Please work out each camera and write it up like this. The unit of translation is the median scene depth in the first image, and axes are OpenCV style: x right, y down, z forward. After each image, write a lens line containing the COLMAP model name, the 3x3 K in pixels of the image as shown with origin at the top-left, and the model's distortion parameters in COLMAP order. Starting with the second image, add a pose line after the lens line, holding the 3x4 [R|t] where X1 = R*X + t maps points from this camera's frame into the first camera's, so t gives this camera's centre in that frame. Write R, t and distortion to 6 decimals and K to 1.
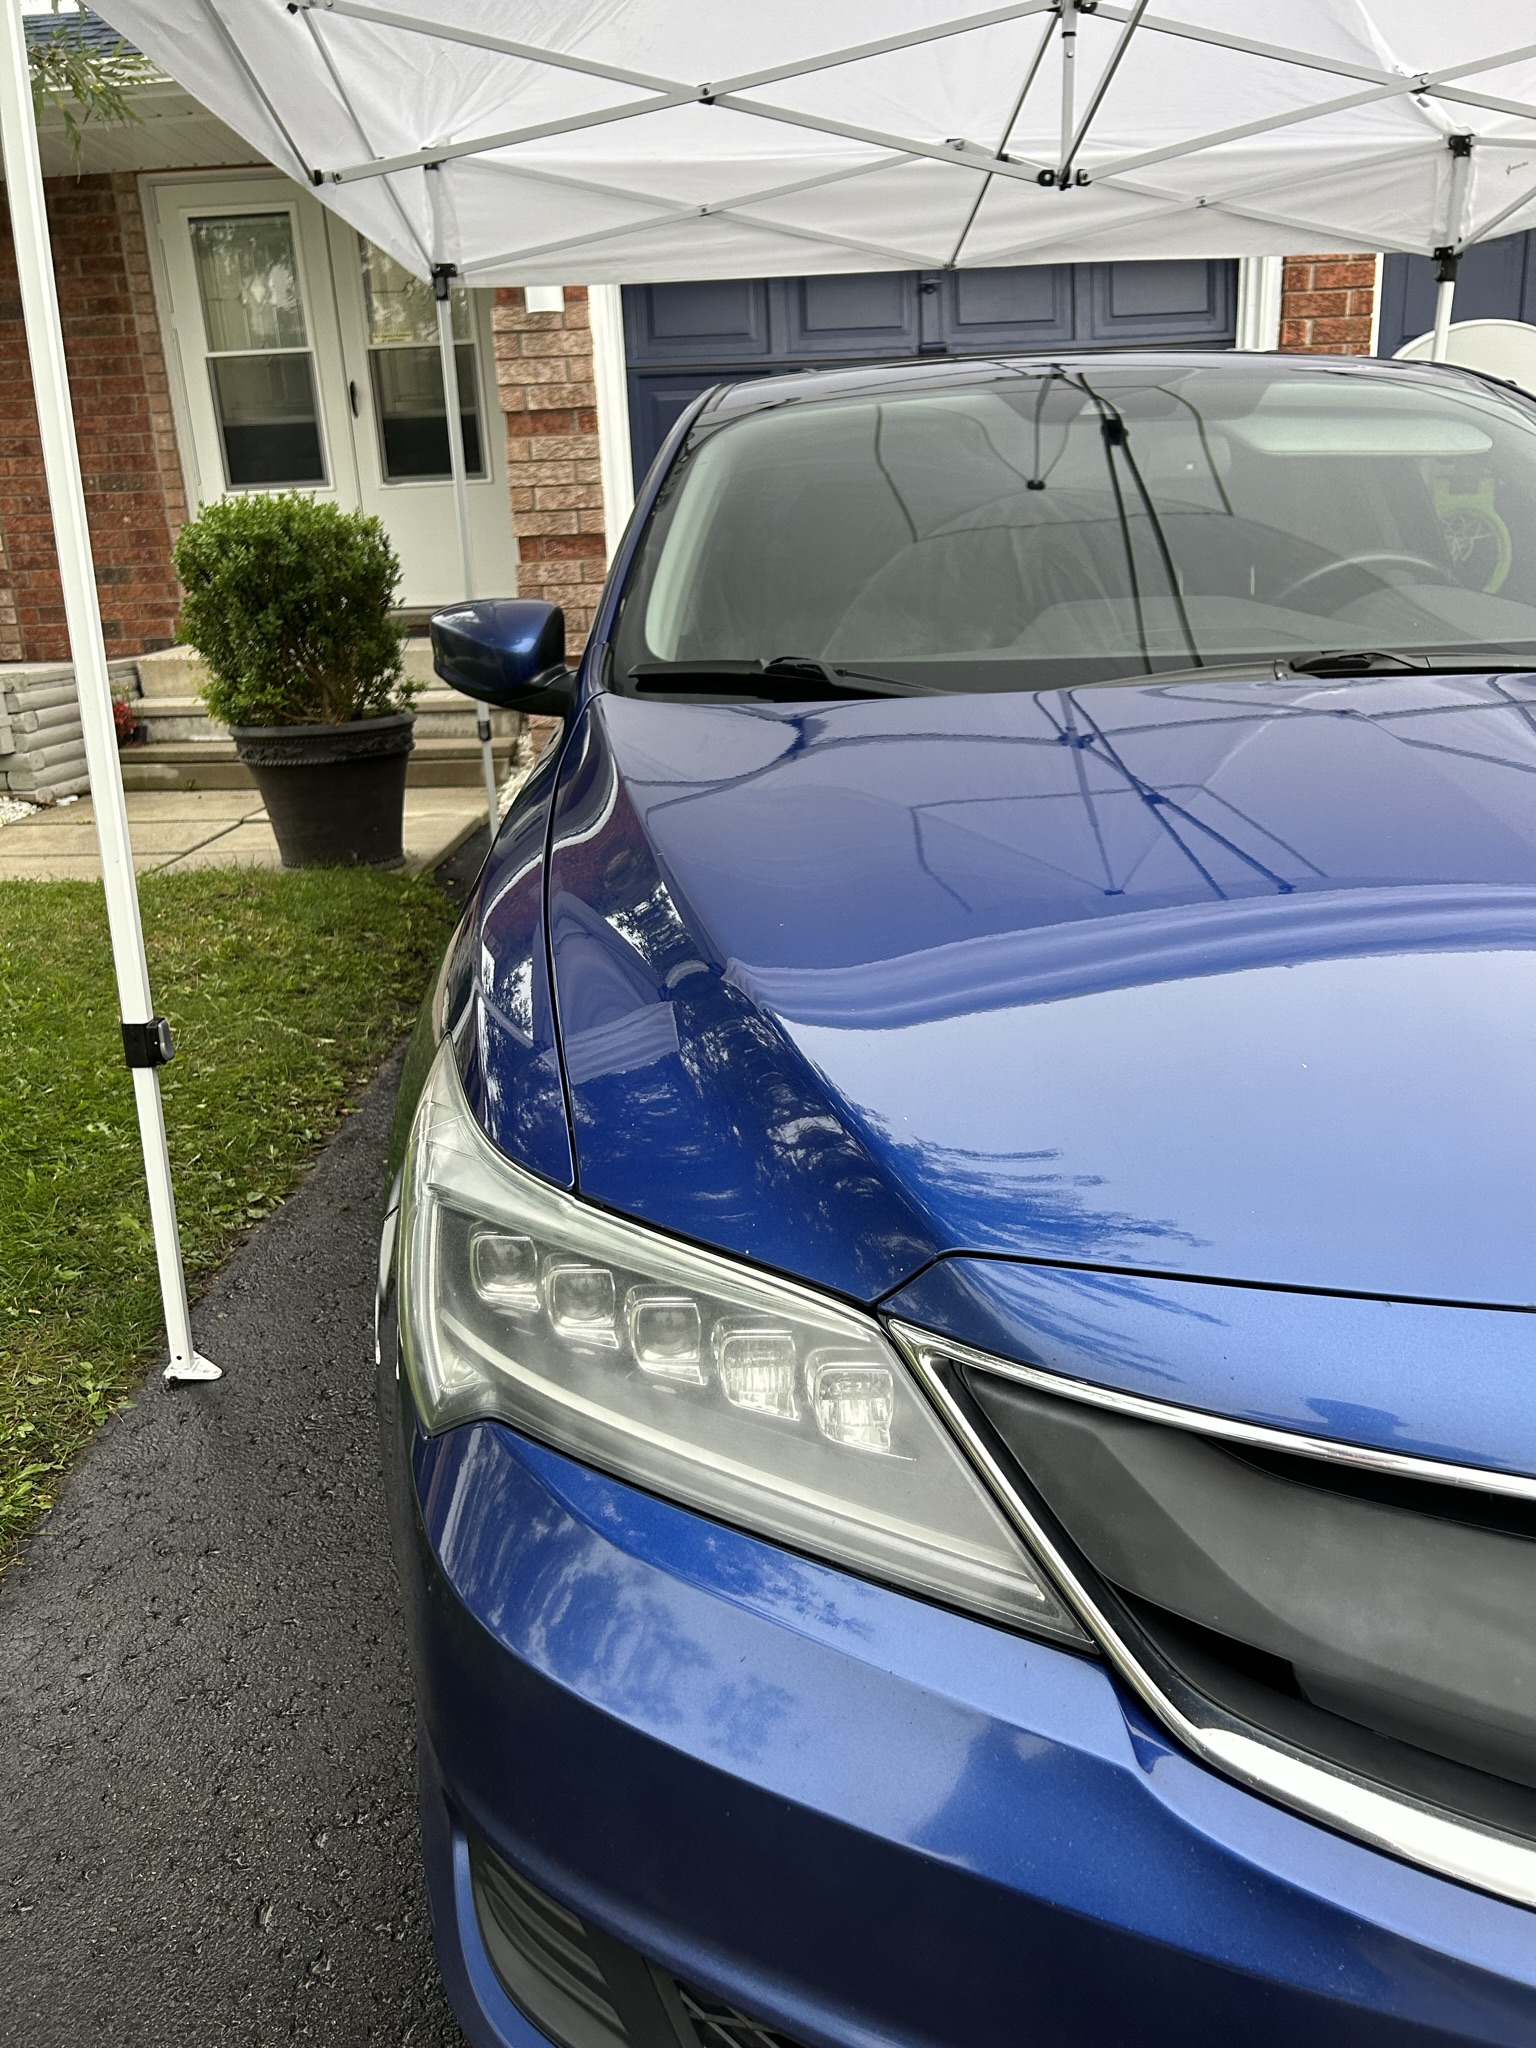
lens RADIAL K [[1535.5, 0, 776.5], [0, 1535.5, 1032.3], [0, 0, 1]] dist [0.049355, -0.053503]
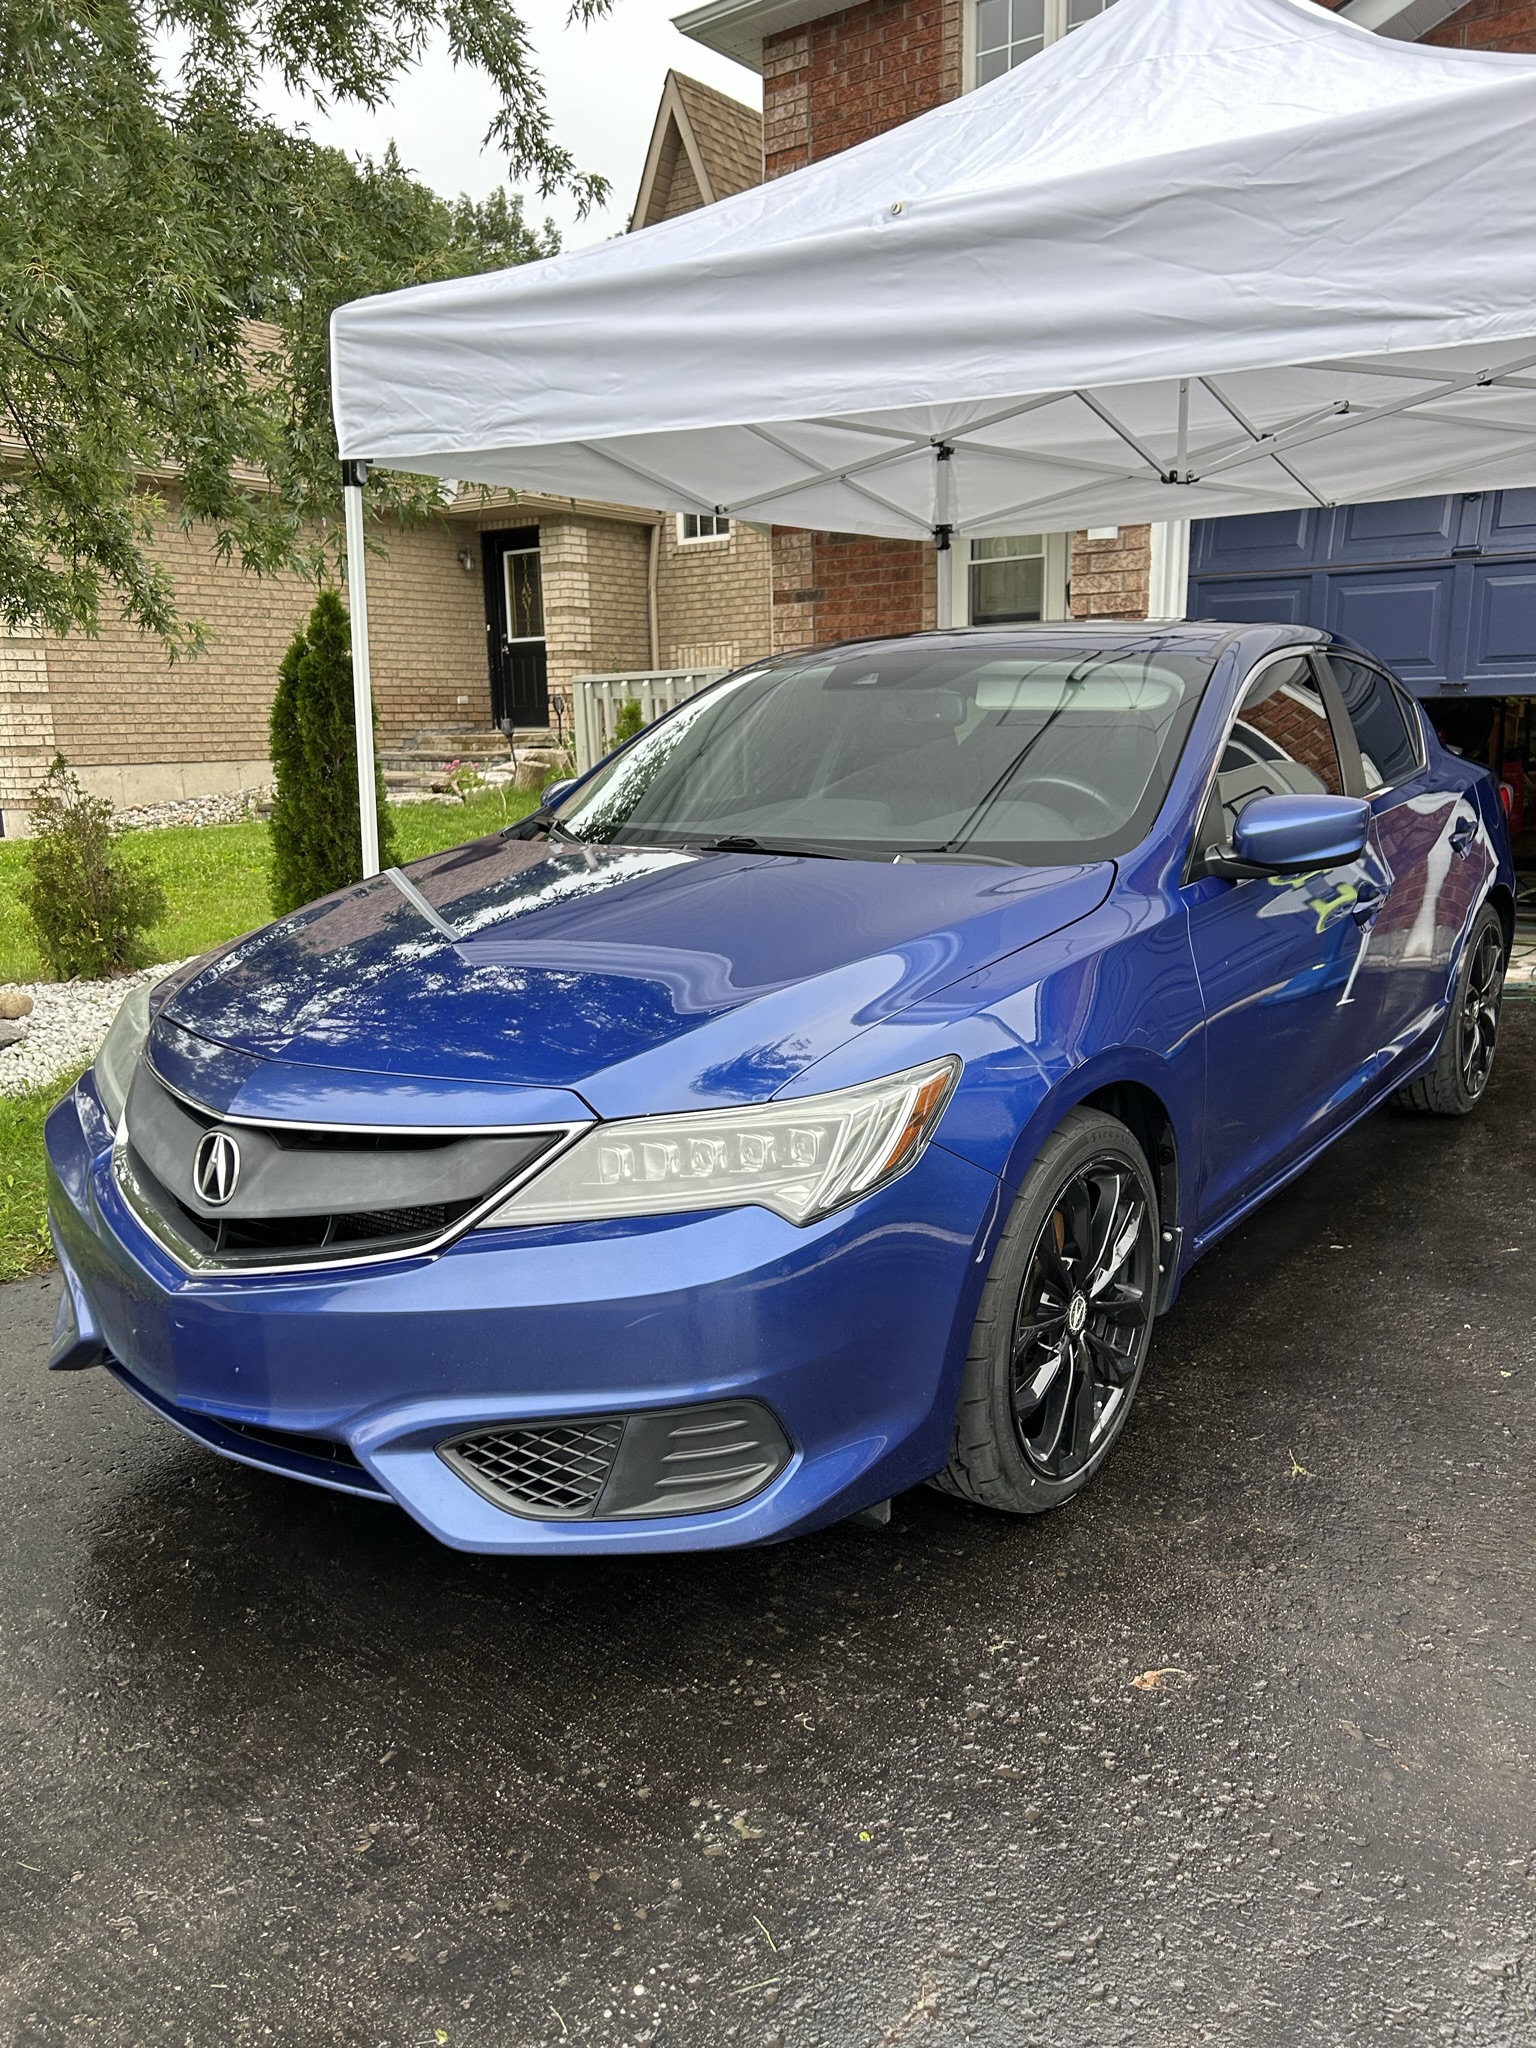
lens RADIAL K [[1549.0, 0, 752.5], [0, 1549.0, 1050.7], [0, 0, 1]] dist [0.039143, -0.050178]
pose [[0.793851, 0.155064, -0.588010, 0.503753], [-0.198159, 0.980128, -0.009057, 0.002402], [0.574920, 0.123710, 0.808803, -0.137075]]
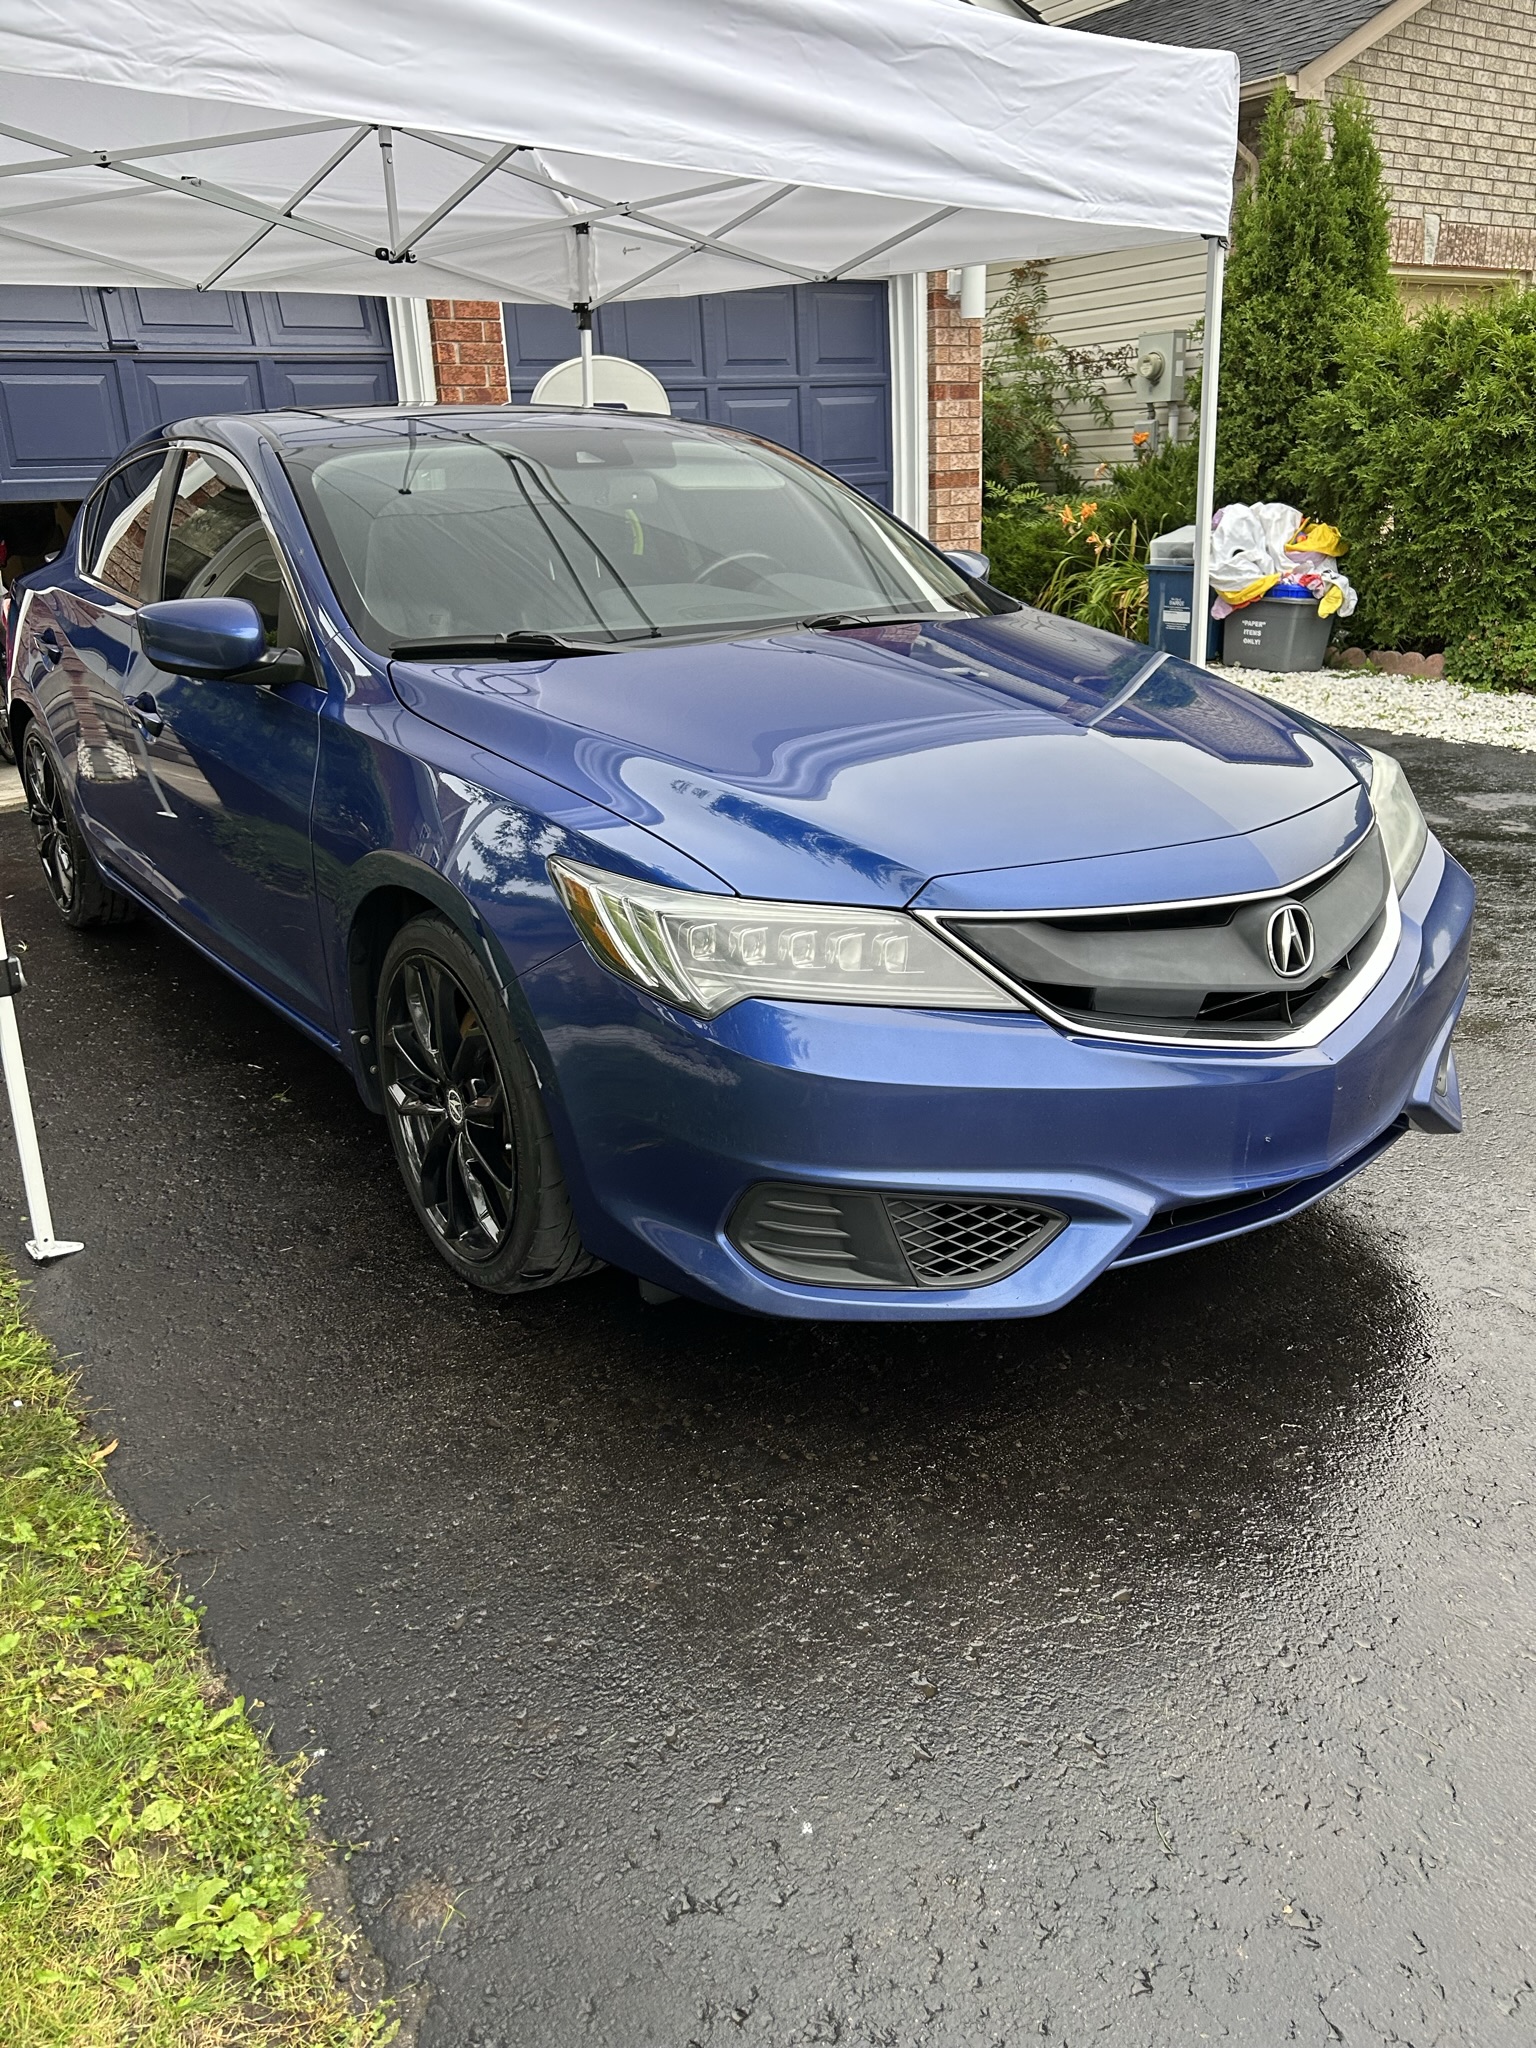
lens RADIAL K [[1529.3, 0, 762.9], [0, 1529.3, 1047.5], [0, 0, 1]] dist [0.049170, -0.062494]
pose [[0.821736, -0.189213, 0.537539, -0.254971], [0.173879, 0.981537, 0.079690, 0.030232], [-0.542693, 0.027982, 0.839465, -0.148728]]
